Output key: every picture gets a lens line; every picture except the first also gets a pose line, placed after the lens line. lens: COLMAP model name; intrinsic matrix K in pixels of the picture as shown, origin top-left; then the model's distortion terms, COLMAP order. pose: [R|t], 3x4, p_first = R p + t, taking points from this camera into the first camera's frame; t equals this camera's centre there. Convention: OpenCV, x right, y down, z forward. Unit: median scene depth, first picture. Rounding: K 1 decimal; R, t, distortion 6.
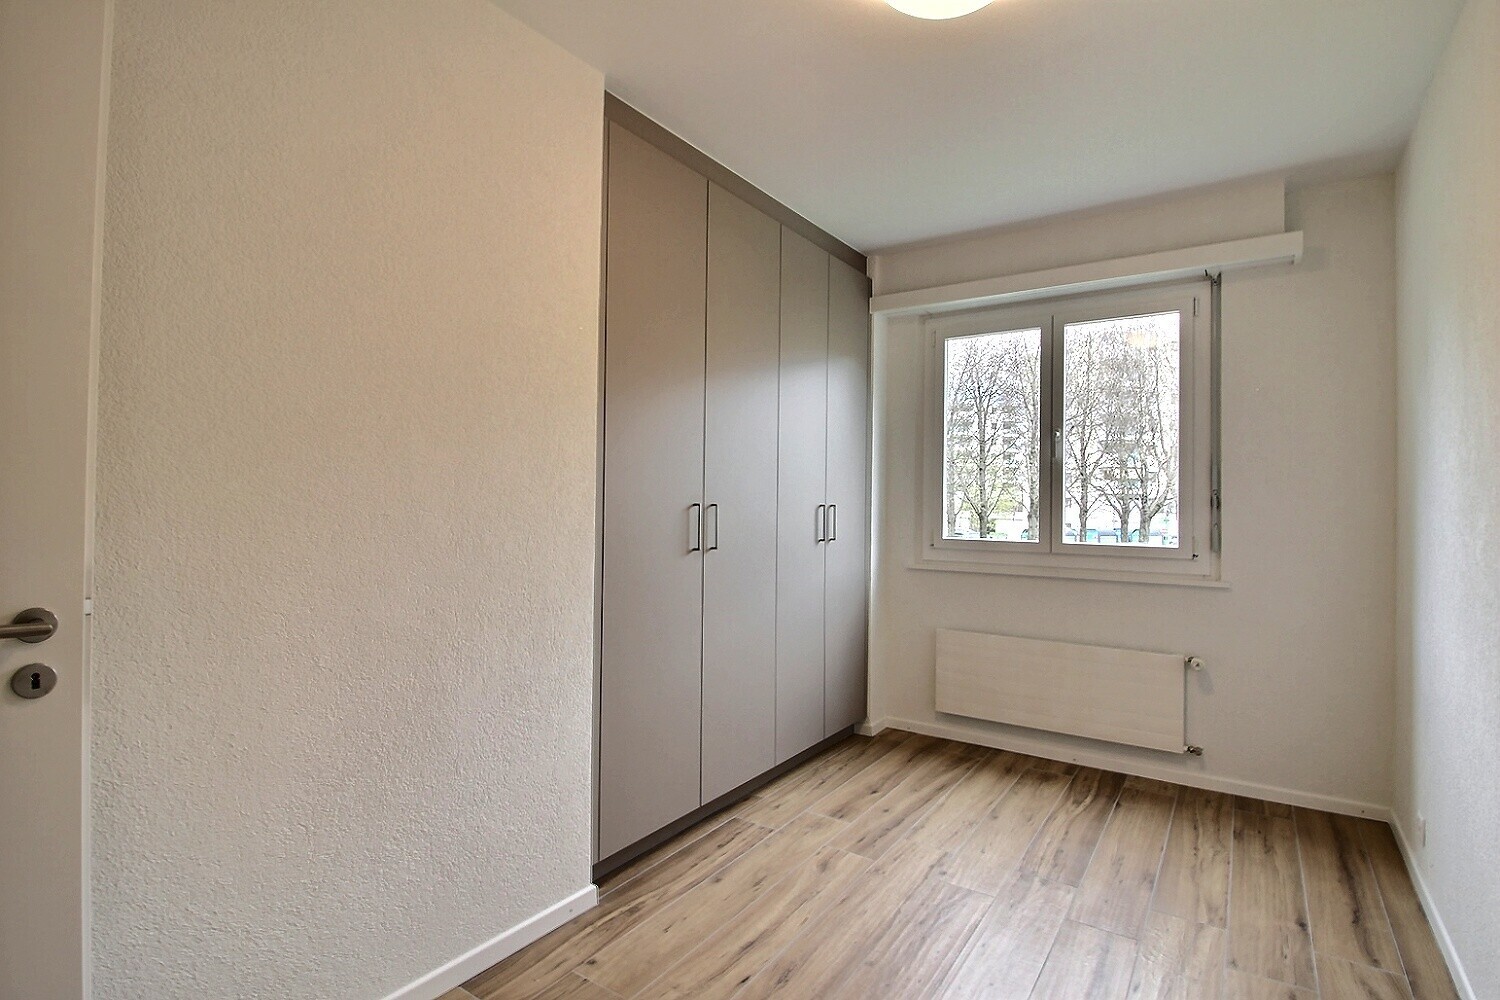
lens RADIAL K [[715.7, 0, 750.0], [0, 715.7, 504.1], [0, 0, 1]] dist [-0.004791, -0.000620]
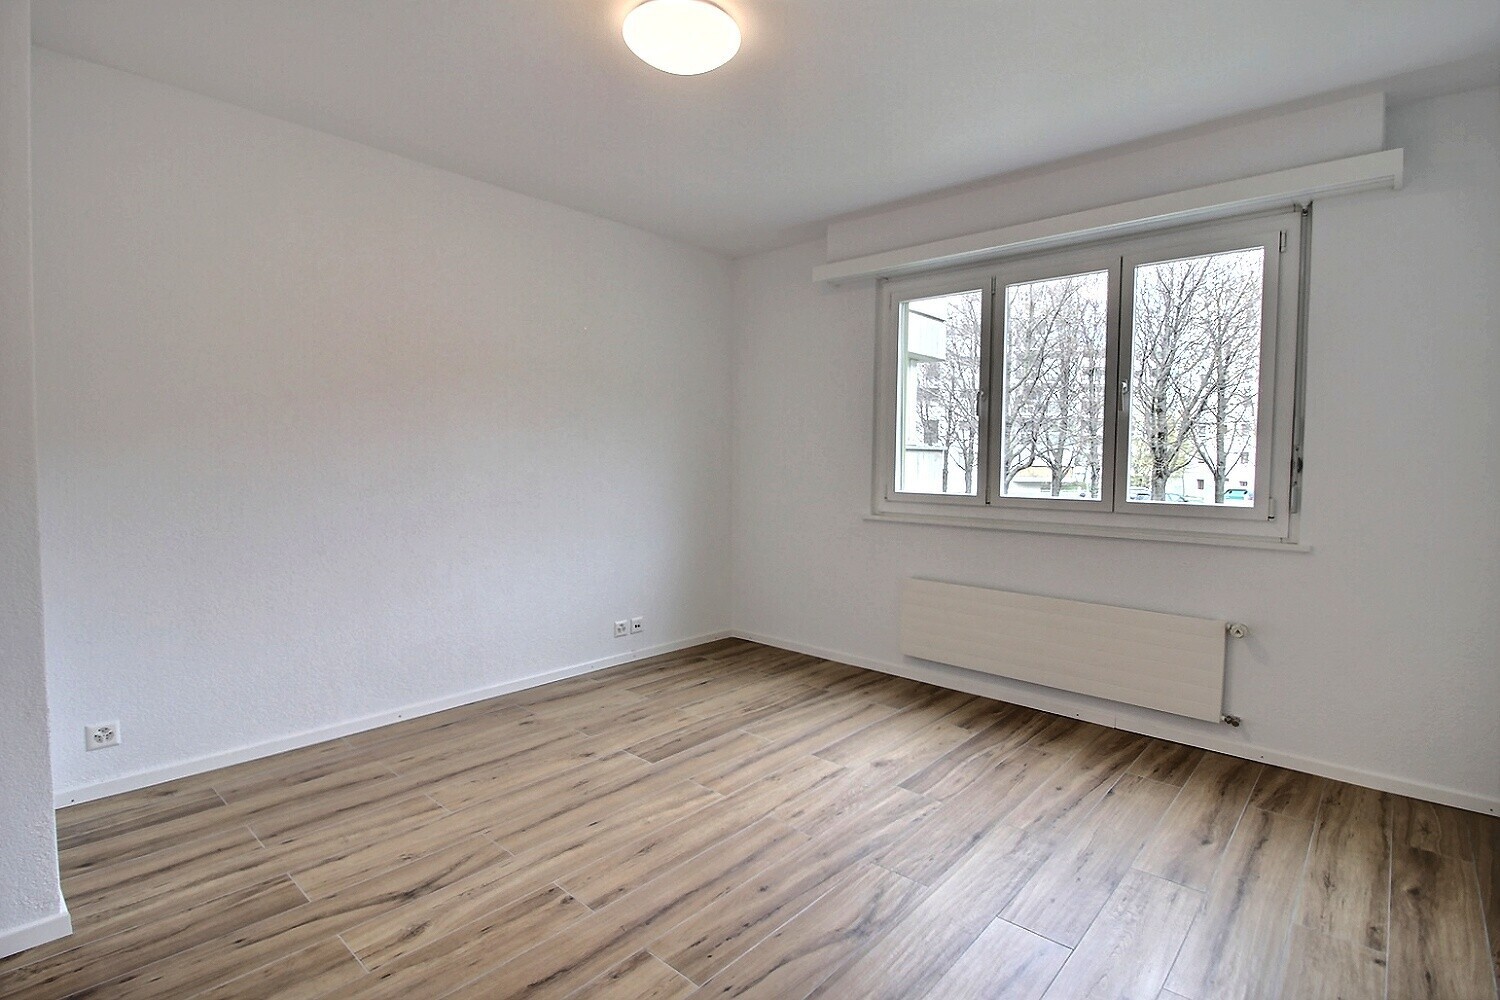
lens RADIAL K [[764.0, 0, 746.2], [0, 764.0, 498.0], [0, 0, 1]] dist [0.001139, 0.000168]
pose [[0.980576, 0.012152, -0.195760, 0.154779], [-0.002381, 0.998743, 0.050071, 0.000946], [0.196123, -0.048633, 0.979373, -0.090011]]
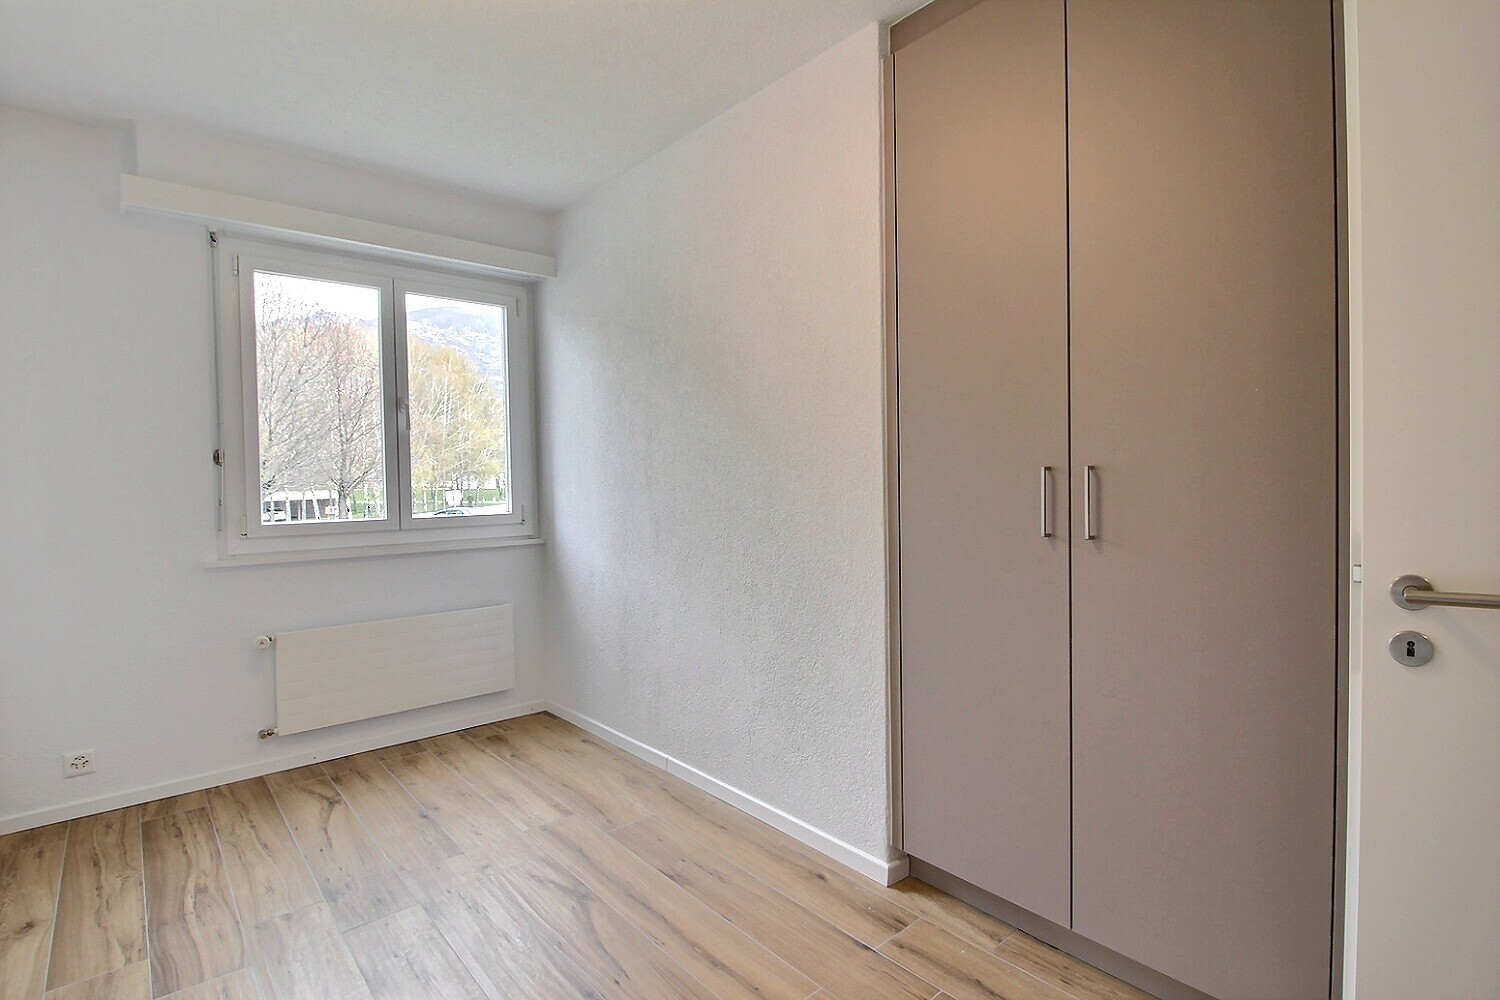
lens RADIAL K [[764.0, 0, 744.5], [0, 764.0, 493.7], [0, 0, 1]] dist [0.001139, 0.000168]
pose [[0.270949, -0.036901, 0.961886, -0.473190], [0.017628, 0.999288, 0.033371, -0.004996], [-0.962432, 0.007914, 0.271407, 0.301556]]
